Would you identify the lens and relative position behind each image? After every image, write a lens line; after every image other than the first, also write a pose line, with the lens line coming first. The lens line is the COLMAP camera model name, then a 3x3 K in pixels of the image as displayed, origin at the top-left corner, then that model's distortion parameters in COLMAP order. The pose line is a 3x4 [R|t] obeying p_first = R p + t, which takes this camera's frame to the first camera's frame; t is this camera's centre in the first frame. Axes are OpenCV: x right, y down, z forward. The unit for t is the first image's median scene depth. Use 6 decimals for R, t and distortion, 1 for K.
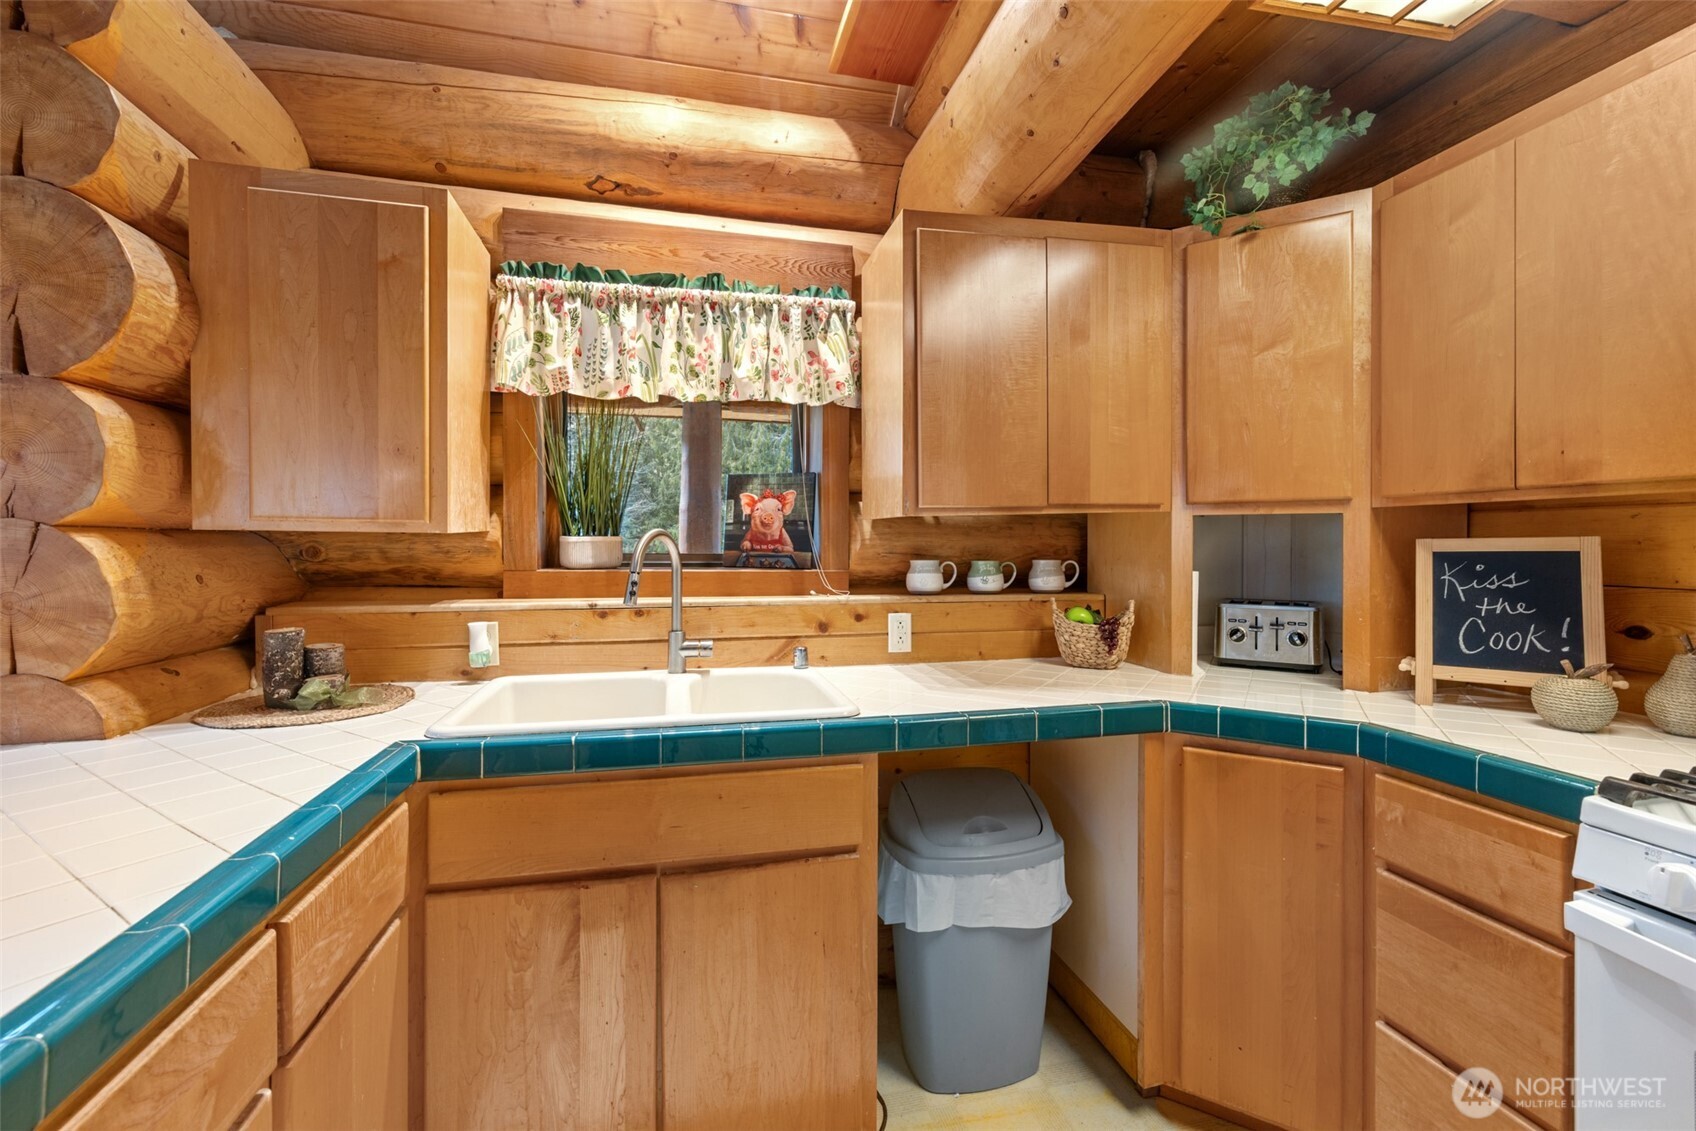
lens RADIAL K [[720.7, 0, 841.3], [0, 720.7, 548.9], [0, 0, 1]] dist [0.001913, -0.000414]
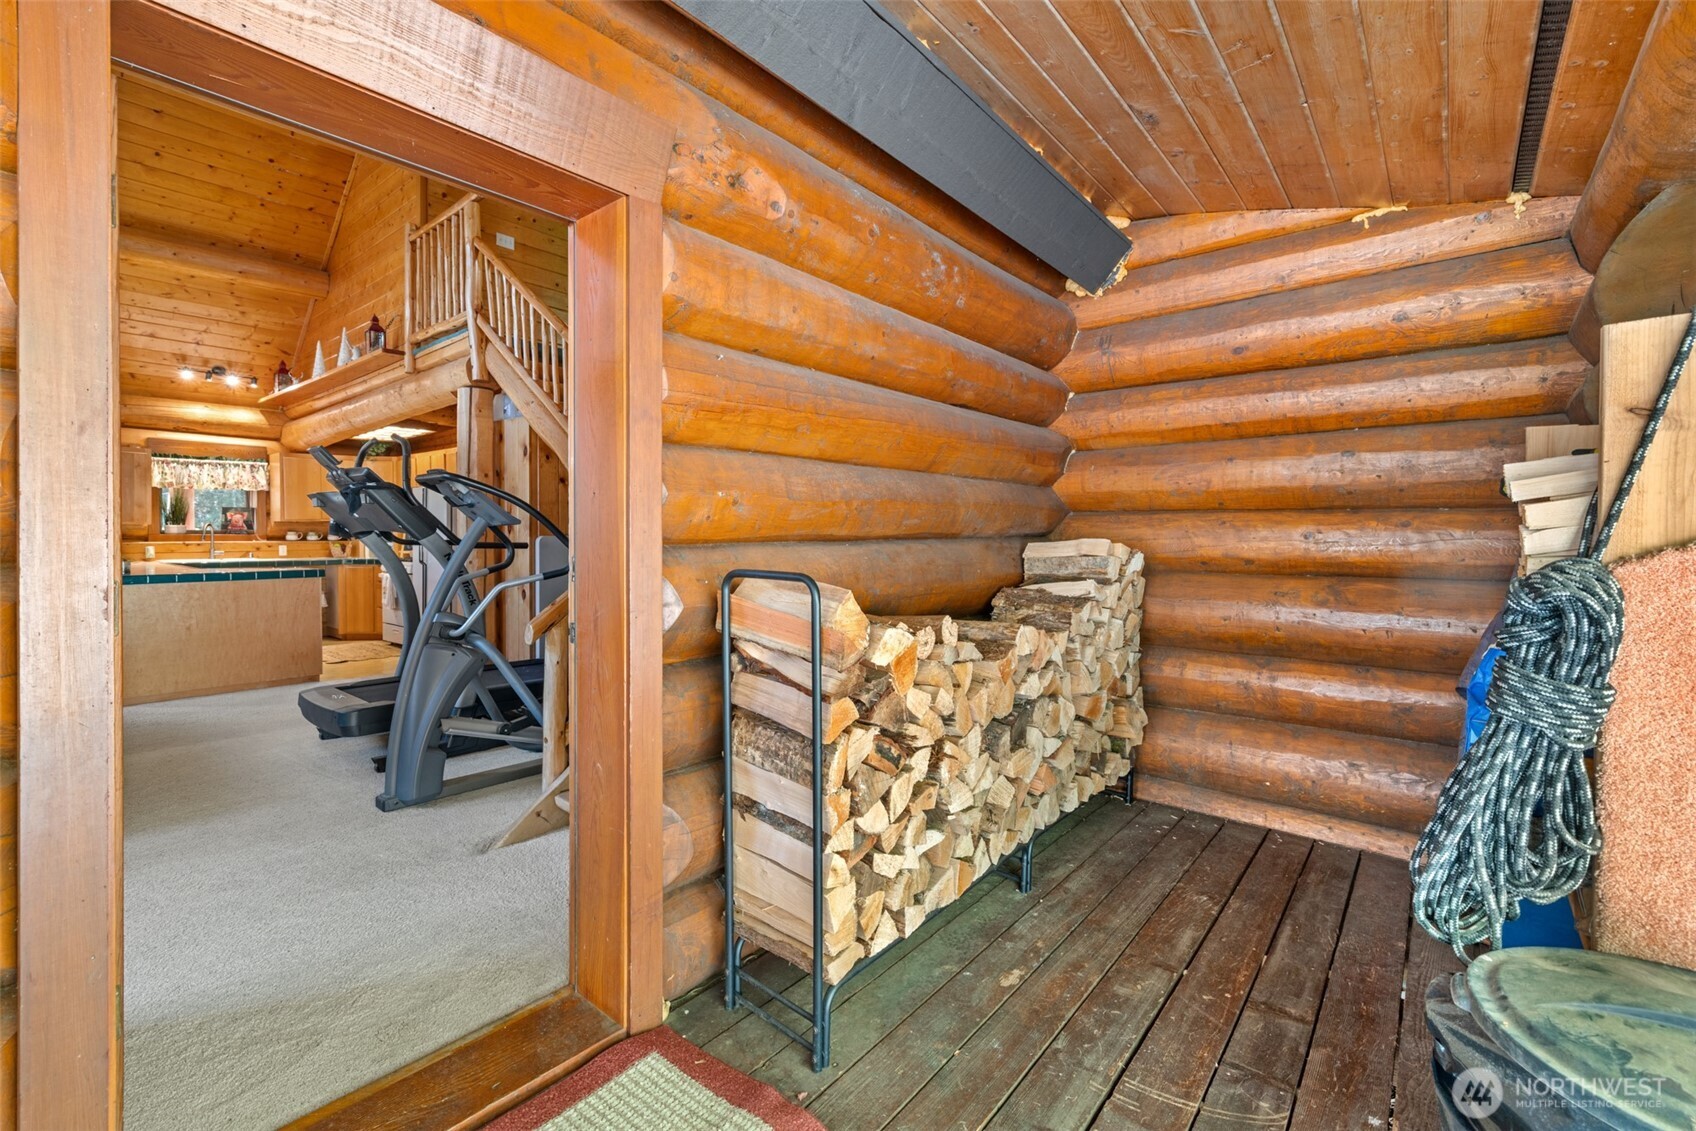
lens RADIAL K [[720.7, 0, 824.0], [0, 720.7, 547.3], [0, 0, 1]] dist [0.001913, -0.000414]
pose [[0.796269, -0.009500, 0.604868, 0.061215], [-0.005112, 0.999735, 0.022431, -0.004110], [-0.604921, -0.020953, 0.796010, -4.595504]]
